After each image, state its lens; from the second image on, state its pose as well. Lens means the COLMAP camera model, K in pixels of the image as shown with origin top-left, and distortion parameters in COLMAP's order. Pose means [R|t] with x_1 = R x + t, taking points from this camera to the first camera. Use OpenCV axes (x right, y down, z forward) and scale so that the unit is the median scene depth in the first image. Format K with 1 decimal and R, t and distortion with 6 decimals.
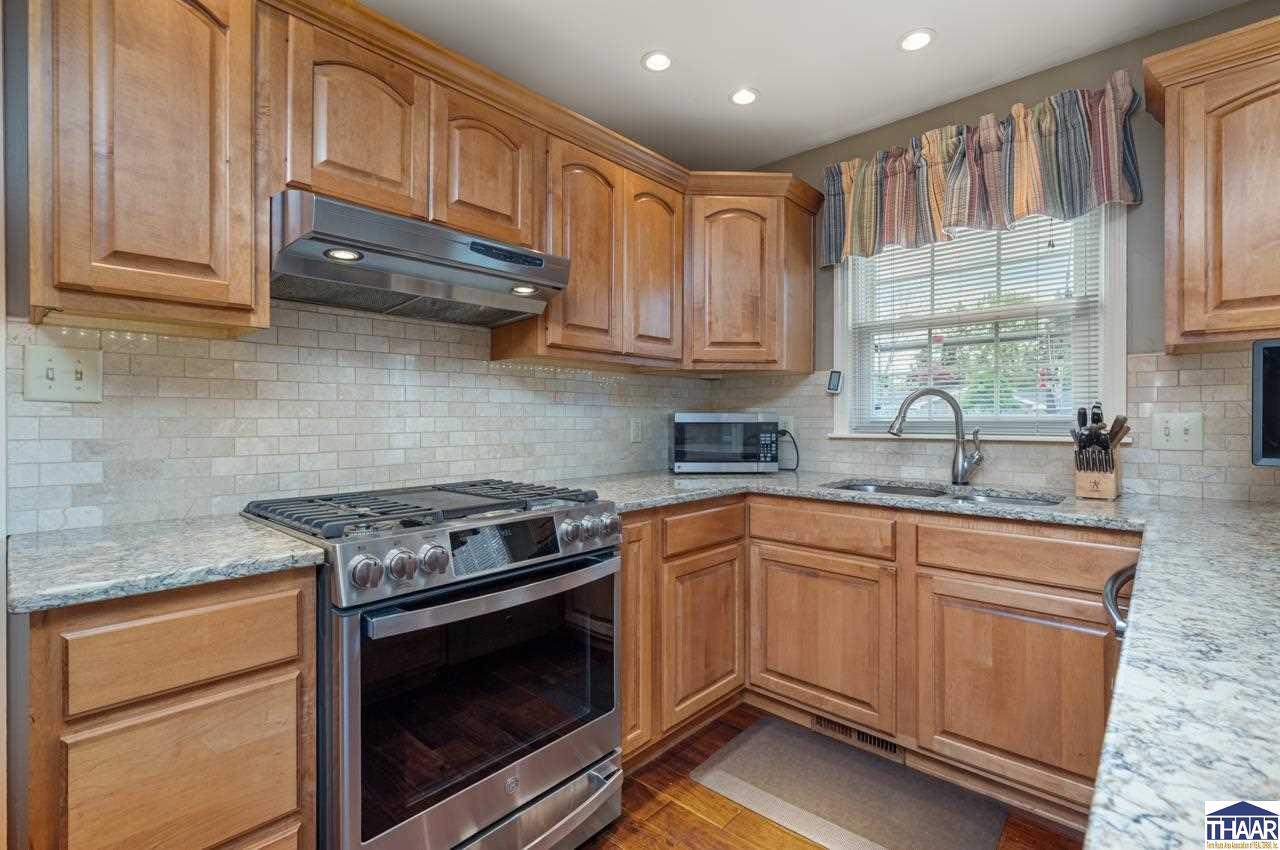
lens RADIAL K [[575.8, 0, 641.7], [0, 575.8, 420.7], [0, 0, 1]] dist [-0.002877, -0.000191]
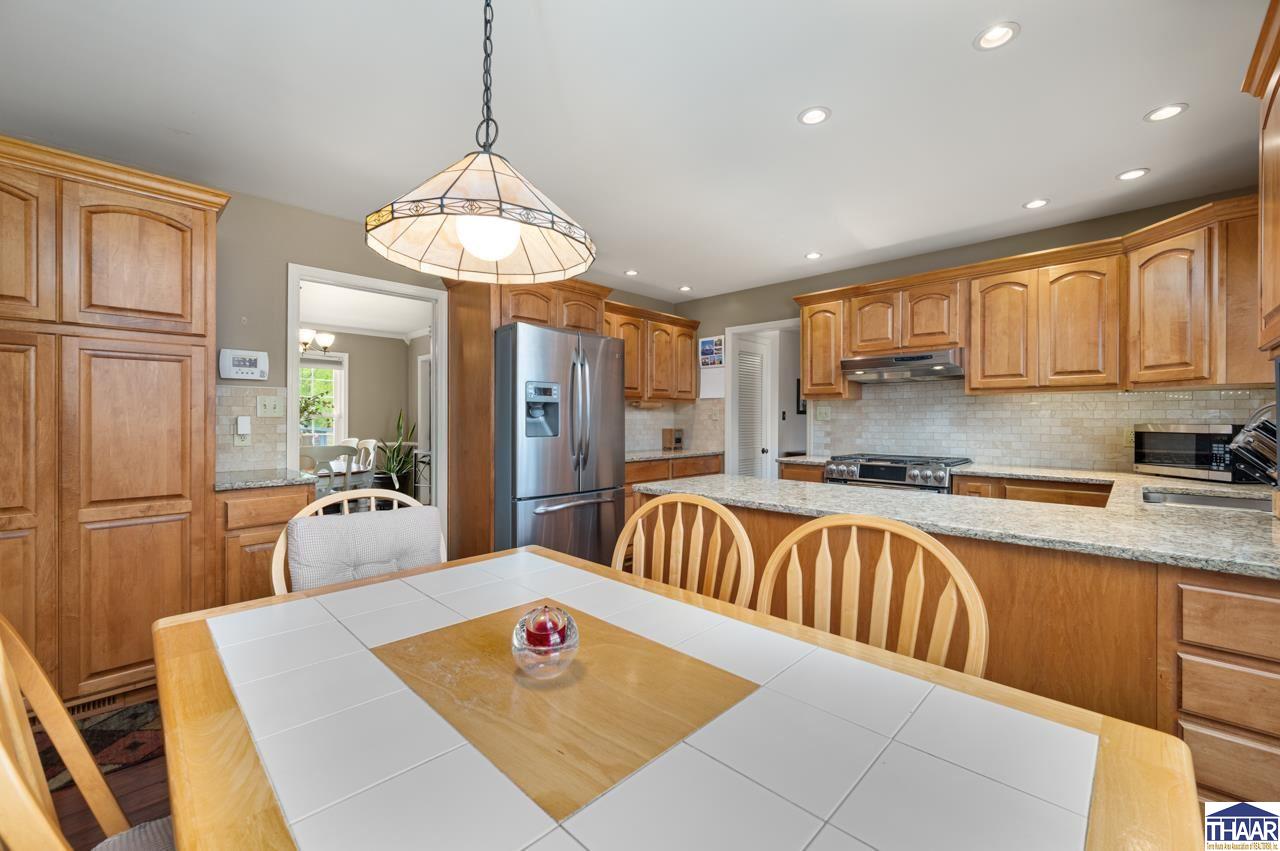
lens RADIAL K [[514.6, 0, 645.1], [0, 514.6, 421.1], [0, 0, 1]] dist [0.000675, 0.000058]
pose [[-0.024504, 0.001192, -0.999699, 1.401689], [-0.006156, 0.999980, 0.001344, -0.017304], [0.999681, 0.006187, -0.024496, -0.042643]]
